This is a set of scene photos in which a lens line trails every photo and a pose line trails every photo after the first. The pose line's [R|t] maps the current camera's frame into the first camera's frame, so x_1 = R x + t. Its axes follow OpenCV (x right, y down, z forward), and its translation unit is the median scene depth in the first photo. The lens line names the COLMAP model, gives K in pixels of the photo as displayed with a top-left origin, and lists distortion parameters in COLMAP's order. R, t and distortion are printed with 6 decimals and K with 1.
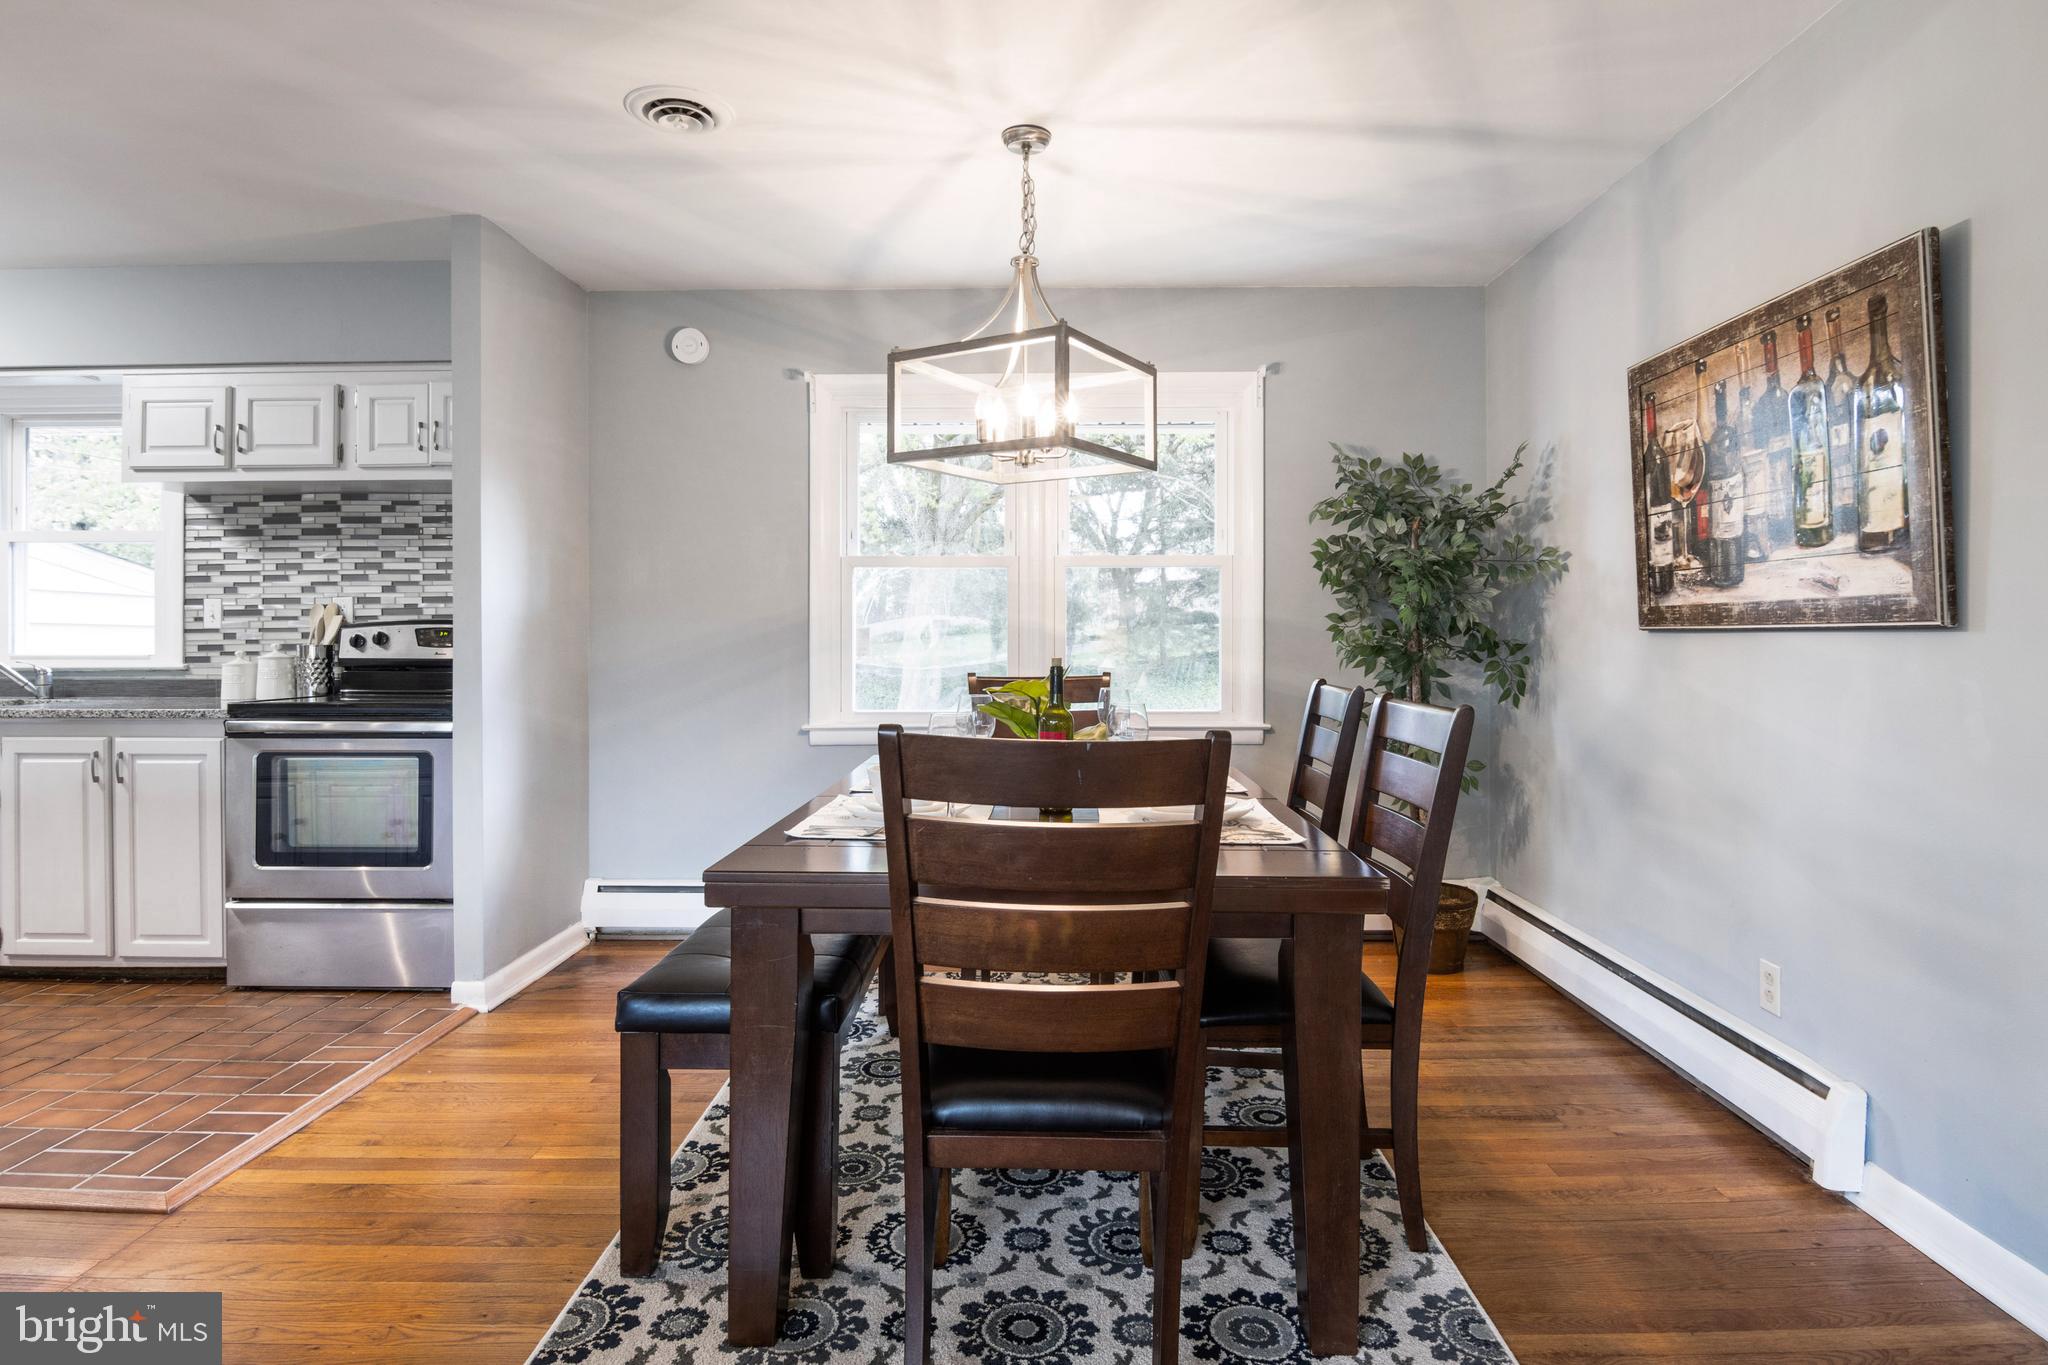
lens RADIAL K [[1067.1, 0, 1116.2], [0, 1067.1, 646.1], [0, 0, 1]] dist [-0.028502, -0.004574]
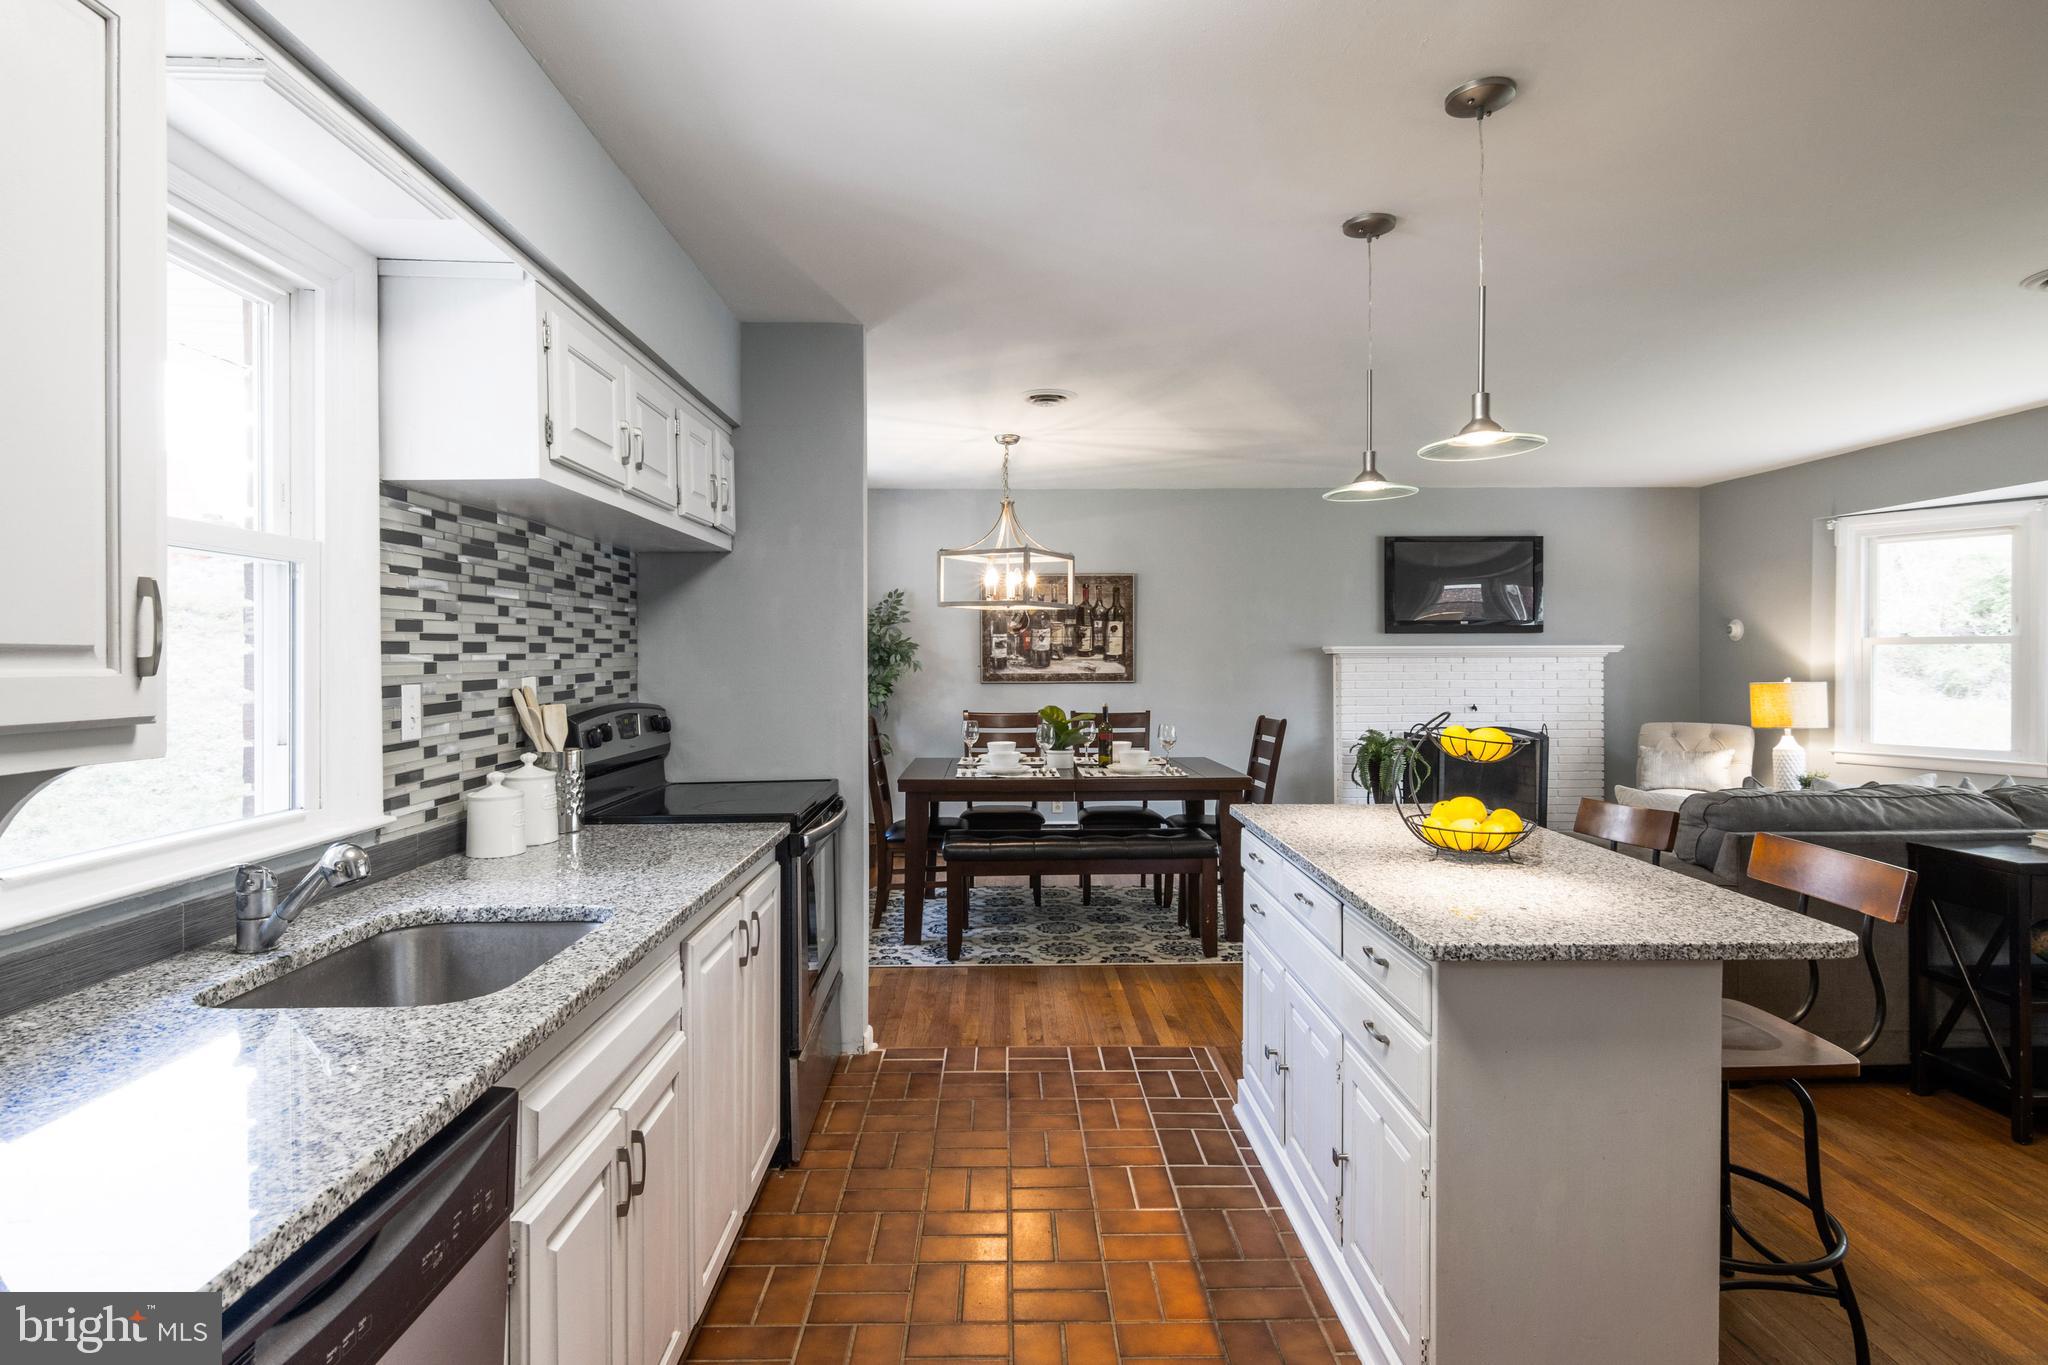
lens RADIAL K [[1067.1, 0, 1032.7], [0, 1067.1, 658.6], [0, 0, 1]] dist [-0.028502, -0.004574]
pose [[-0.010259, -0.001243, 0.999947, -1.513578], [0.011279, 0.999935, 0.001359, -0.060171], [-0.999884, 0.011293, -0.010244, 0.741866]]
